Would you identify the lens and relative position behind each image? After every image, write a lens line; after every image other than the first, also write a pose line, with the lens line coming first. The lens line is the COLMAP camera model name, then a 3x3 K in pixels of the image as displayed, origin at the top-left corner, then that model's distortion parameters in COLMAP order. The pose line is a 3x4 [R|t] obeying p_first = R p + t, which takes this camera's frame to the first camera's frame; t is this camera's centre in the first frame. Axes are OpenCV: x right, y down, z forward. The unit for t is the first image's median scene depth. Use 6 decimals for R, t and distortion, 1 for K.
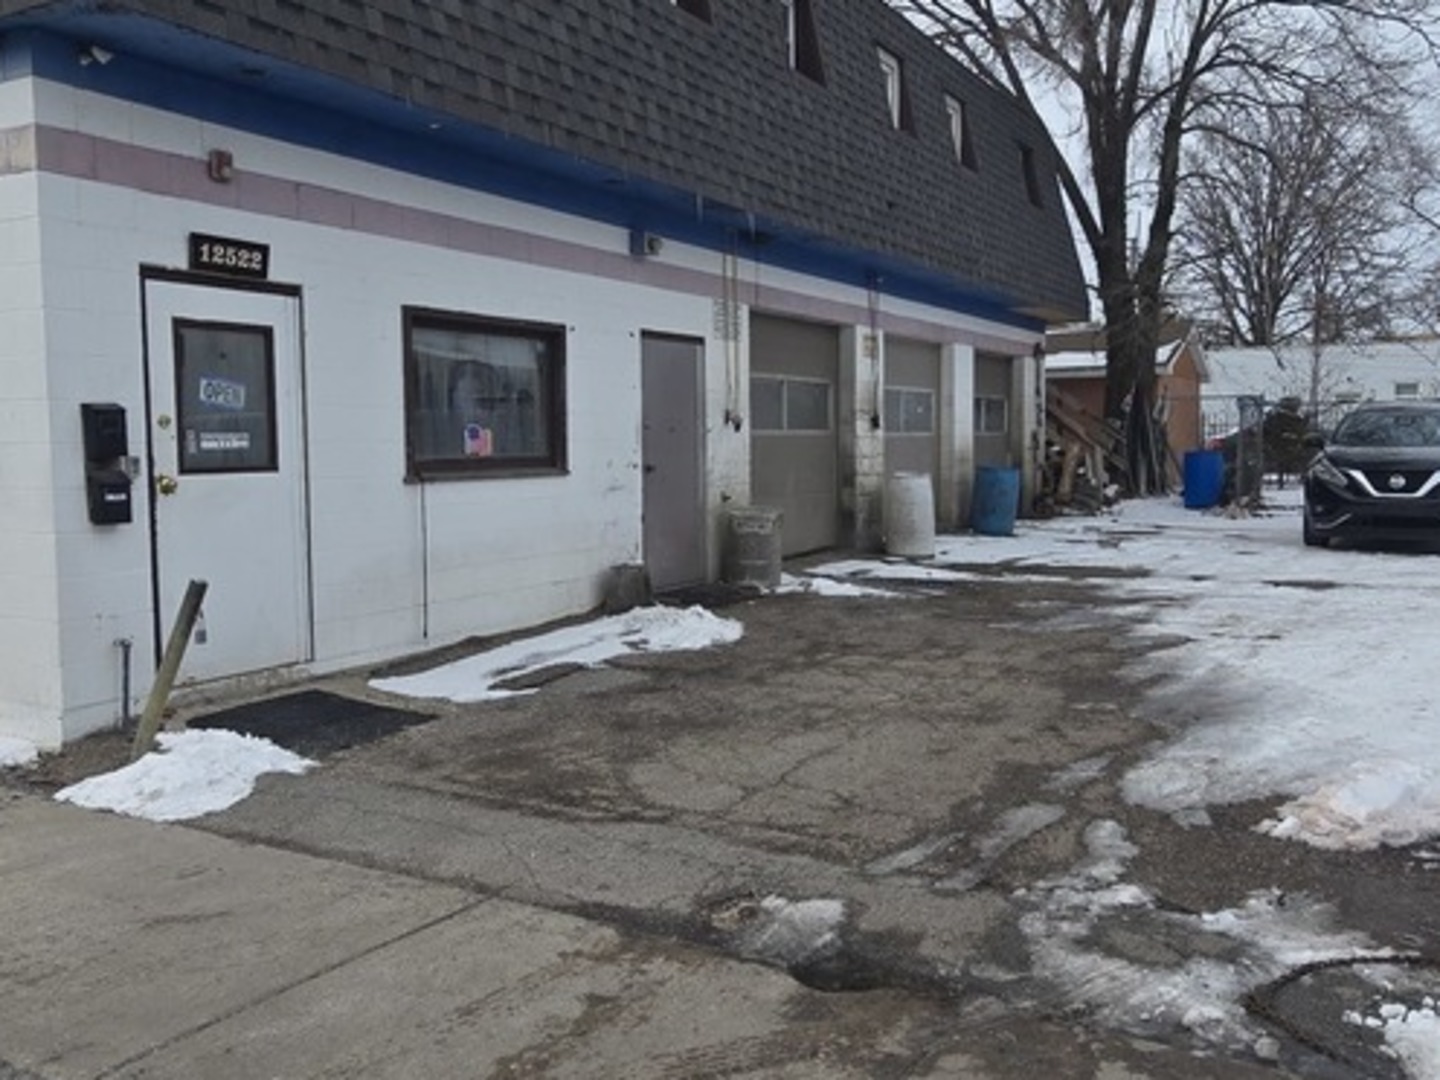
lens RADIAL K [[1277.4, 0, 715.5], [0, 1277.4, 537.3], [0, 0, 1]] dist [0.006994, 0.014495]
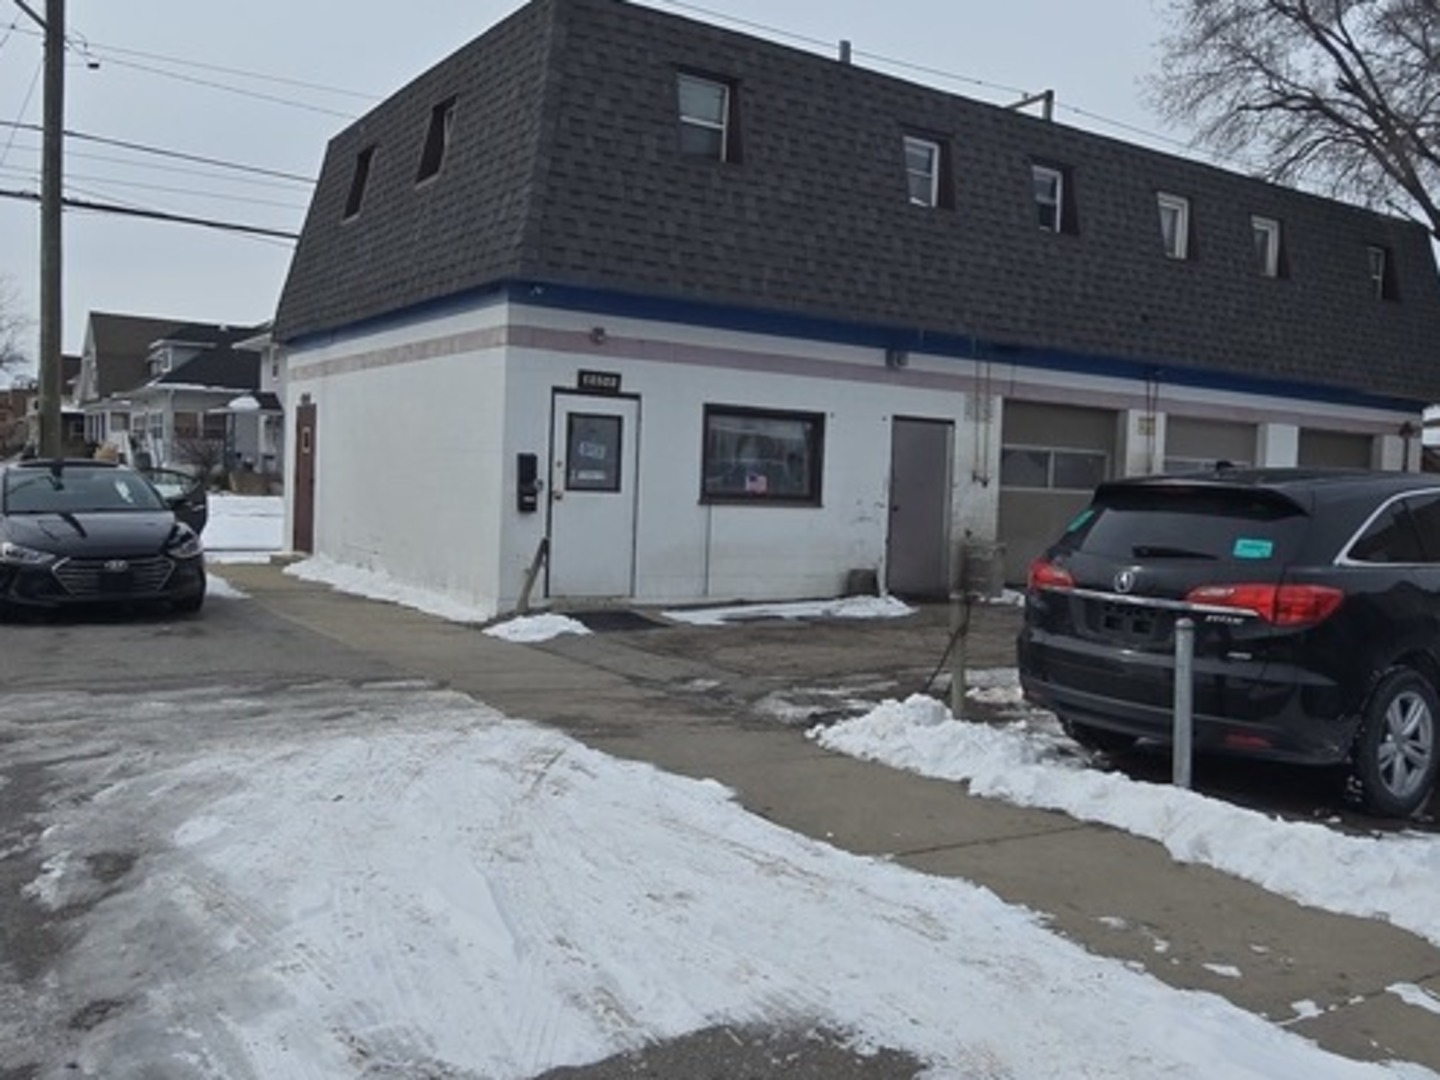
lens RADIAL K [[1277.4, 0, 722.4], [0, 1277.4, 541.0], [0, 0, 1]] dist [0.006994, 0.014495]
pose [[0.893632, 0.061735, -0.444535, 0.545748], [-0.079878, 0.996558, -0.022178, 0.042341], [0.441635, 0.055327, 0.895487, -0.527306]]
